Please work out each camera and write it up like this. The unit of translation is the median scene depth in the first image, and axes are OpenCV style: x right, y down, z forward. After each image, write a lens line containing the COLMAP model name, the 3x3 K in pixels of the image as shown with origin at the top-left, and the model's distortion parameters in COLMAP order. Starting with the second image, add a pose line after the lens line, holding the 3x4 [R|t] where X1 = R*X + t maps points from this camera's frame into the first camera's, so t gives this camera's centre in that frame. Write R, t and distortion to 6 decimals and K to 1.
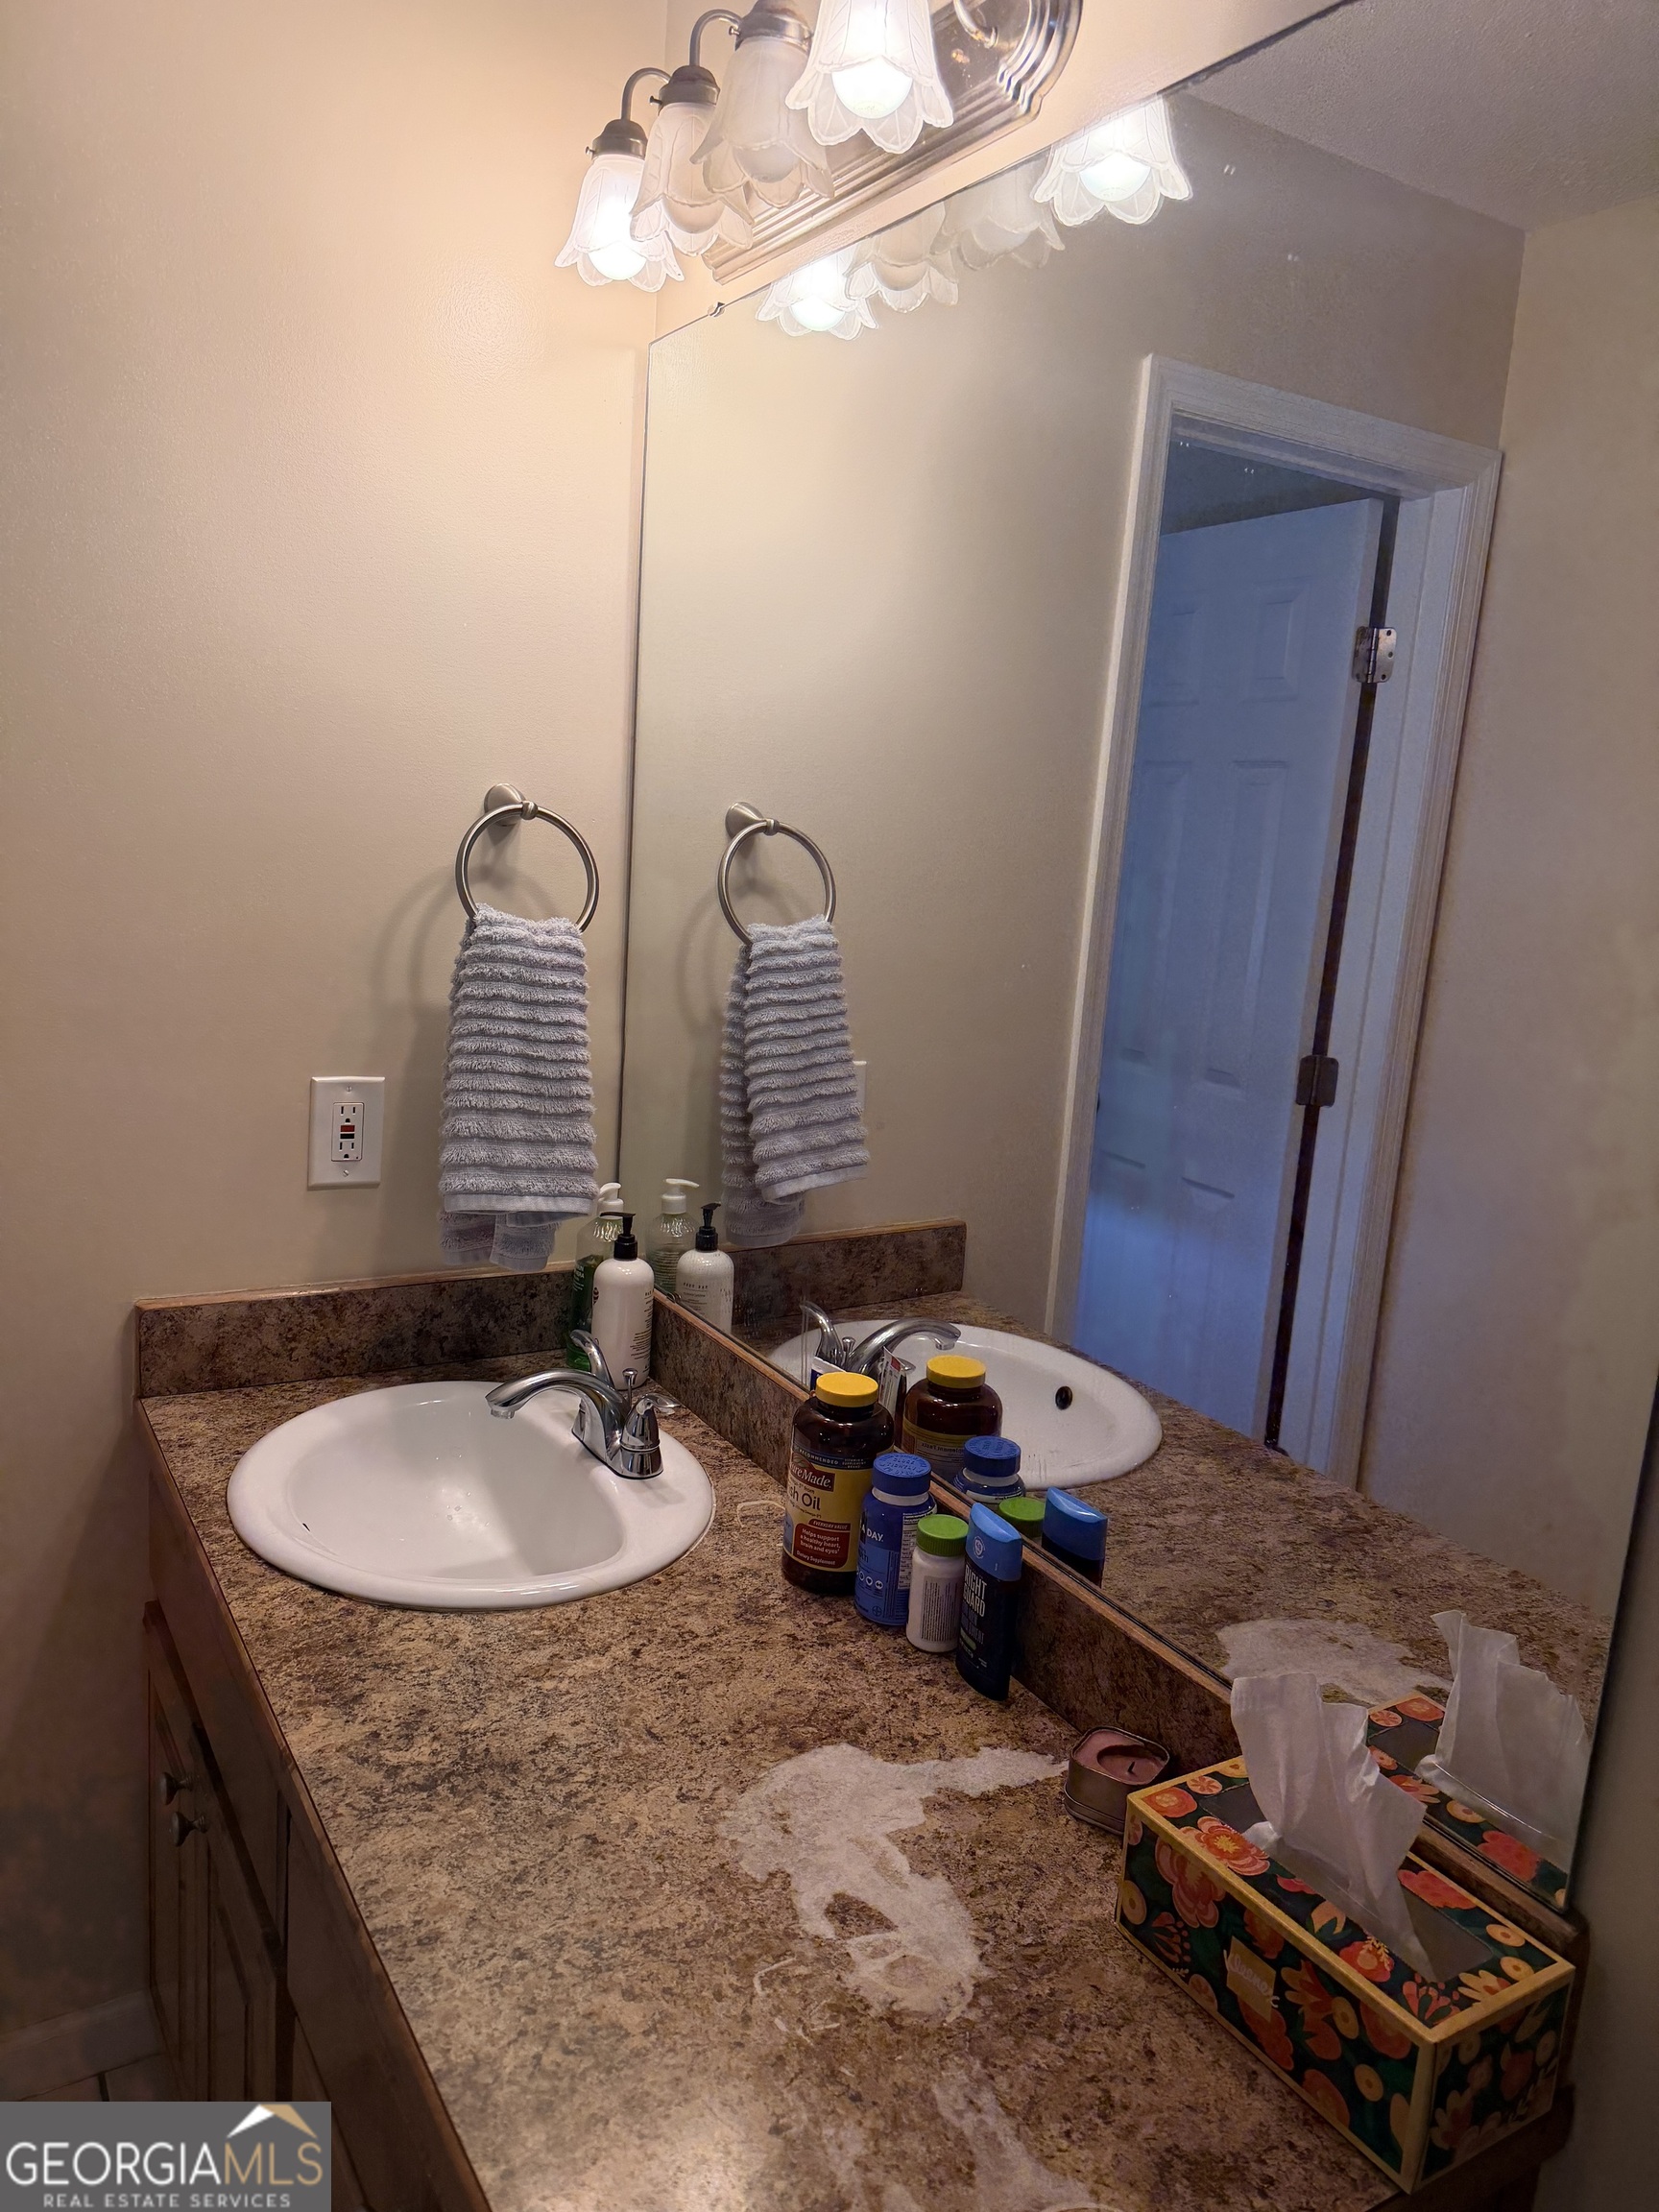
lens RADIAL K [[1574.7, 0, 833.8], [0, 1574.7, 1090.4], [0, 0, 1]] dist [0.063044, -0.086236]
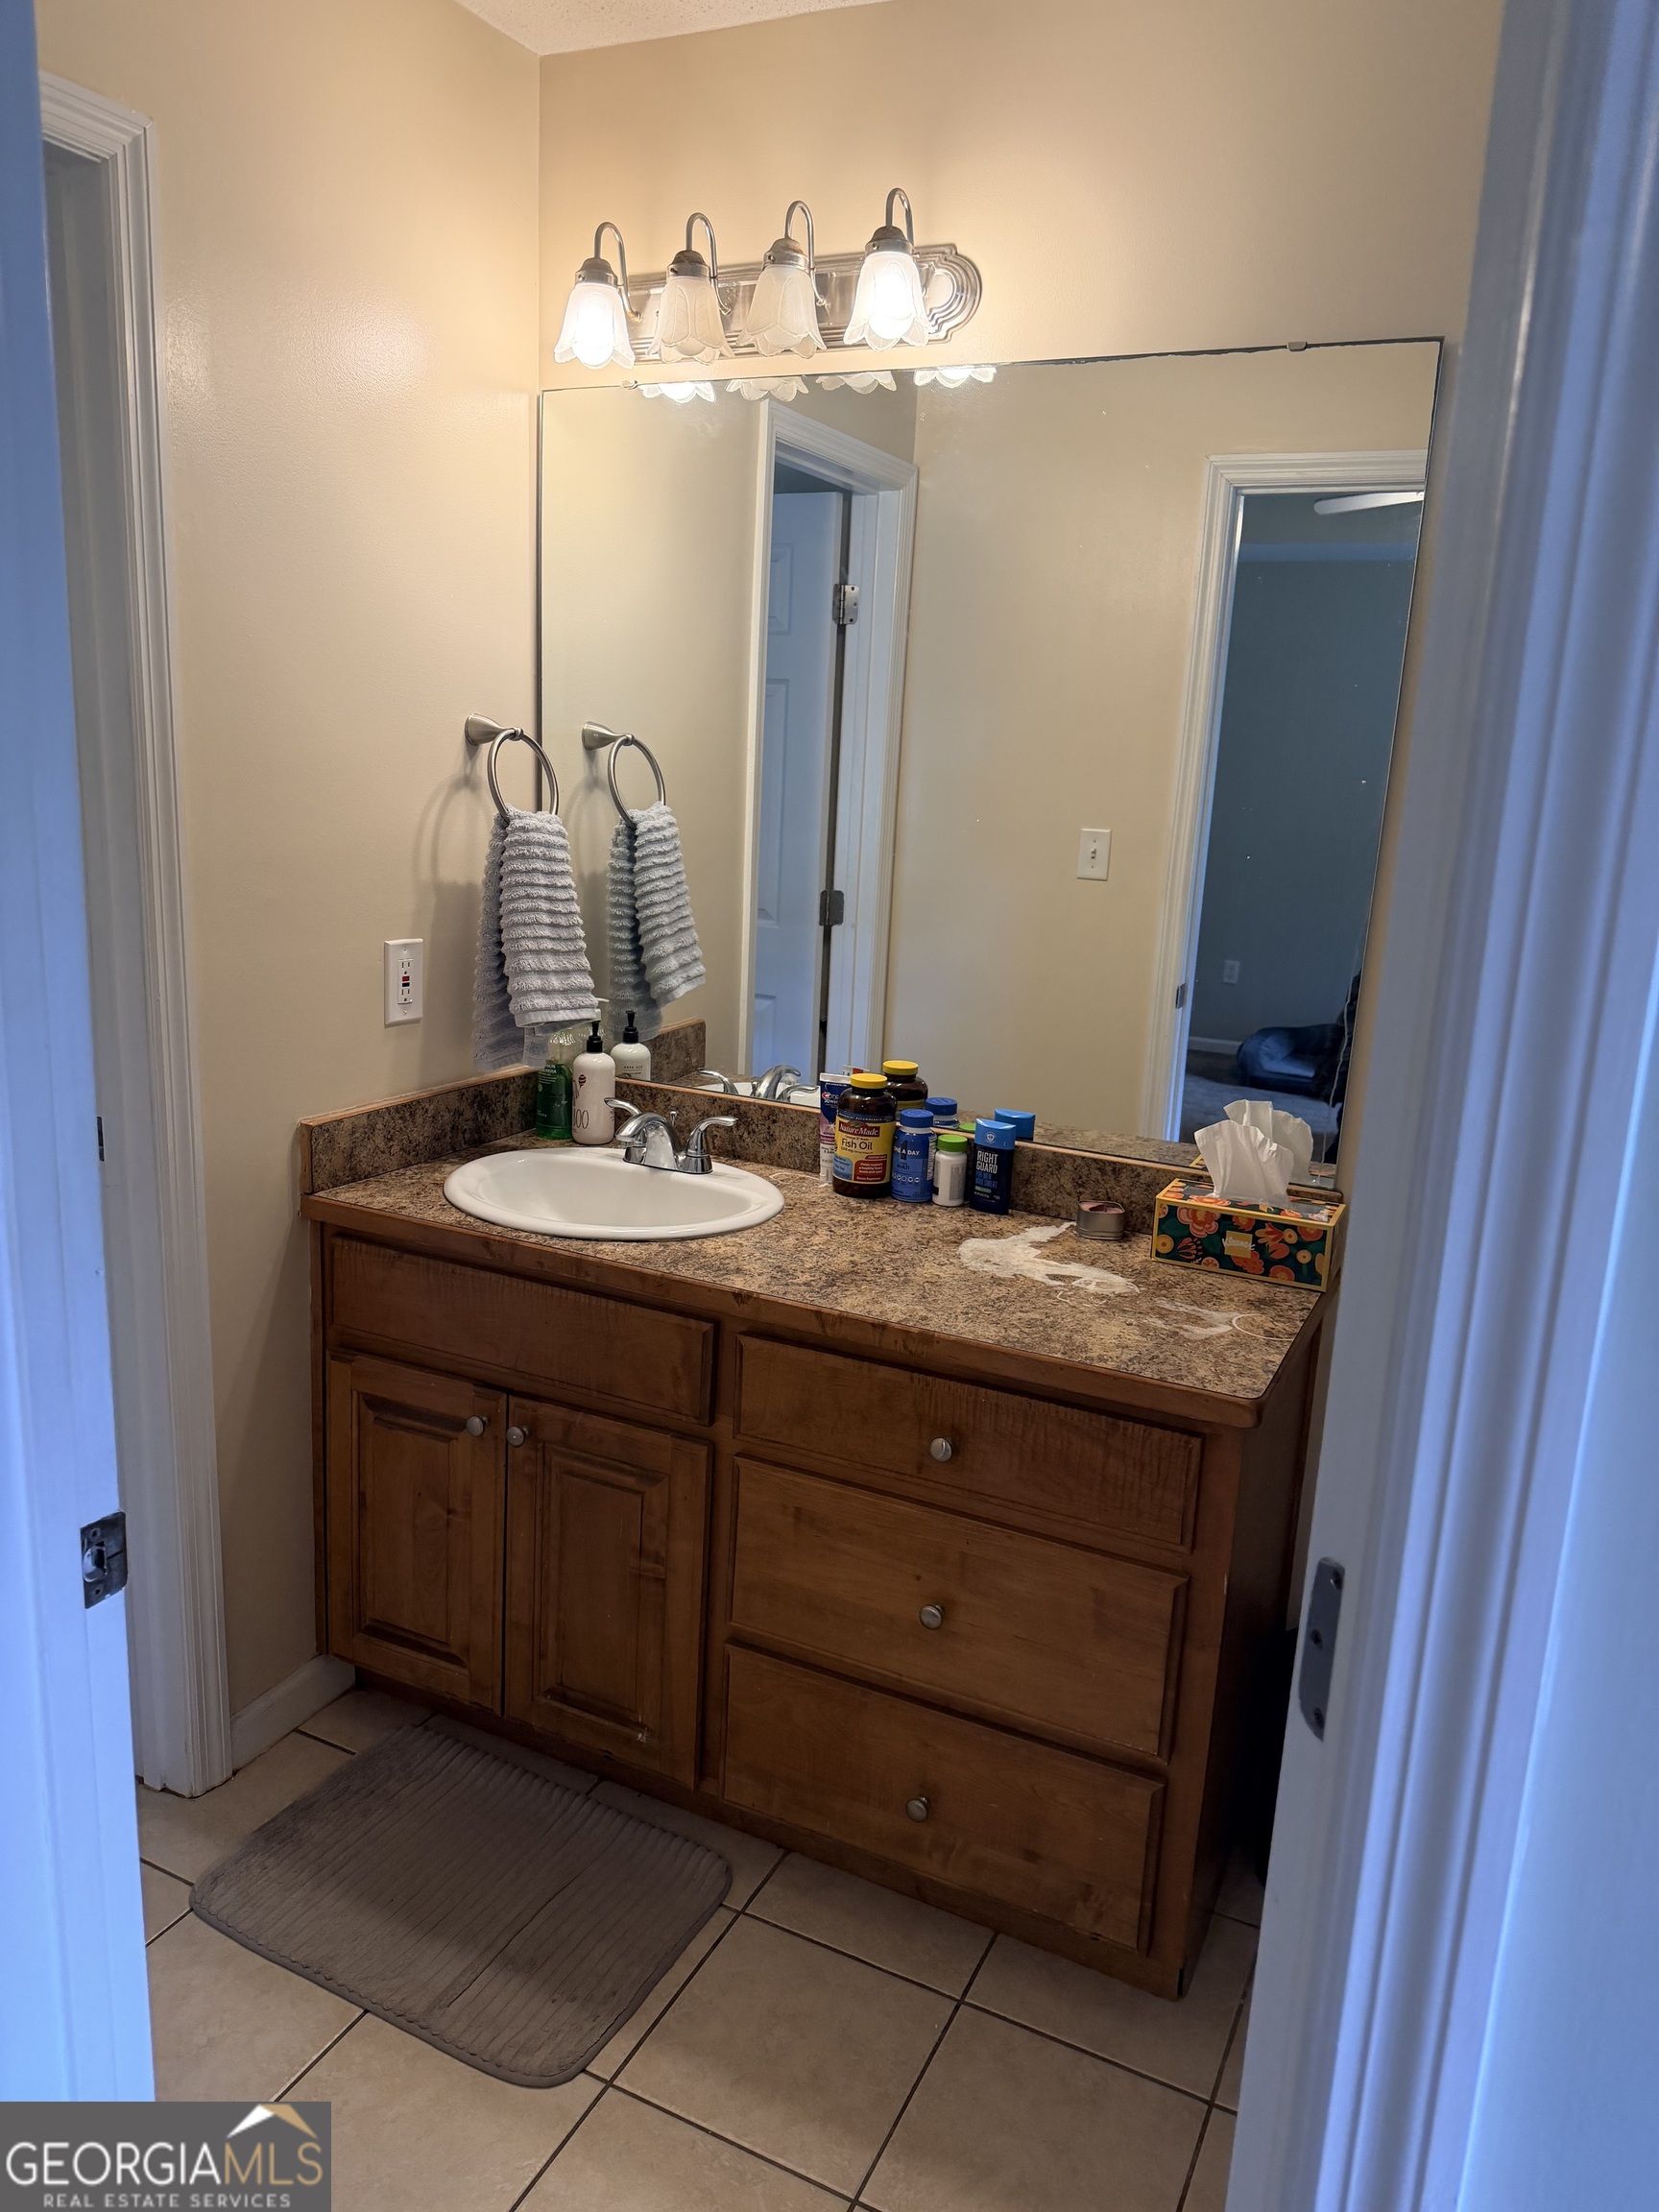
lens RADIAL K [[1574.7, 0, 805.0], [0, 1574.7, 1094.2], [0, 0, 1]] dist [0.063044, -0.086236]
pose [[0.848785, -0.143557, 0.508877, -0.753055], [0.105394, 0.989058, 0.103227, 0.018719], [-0.518128, -0.033985, 0.854628, -0.340046]]
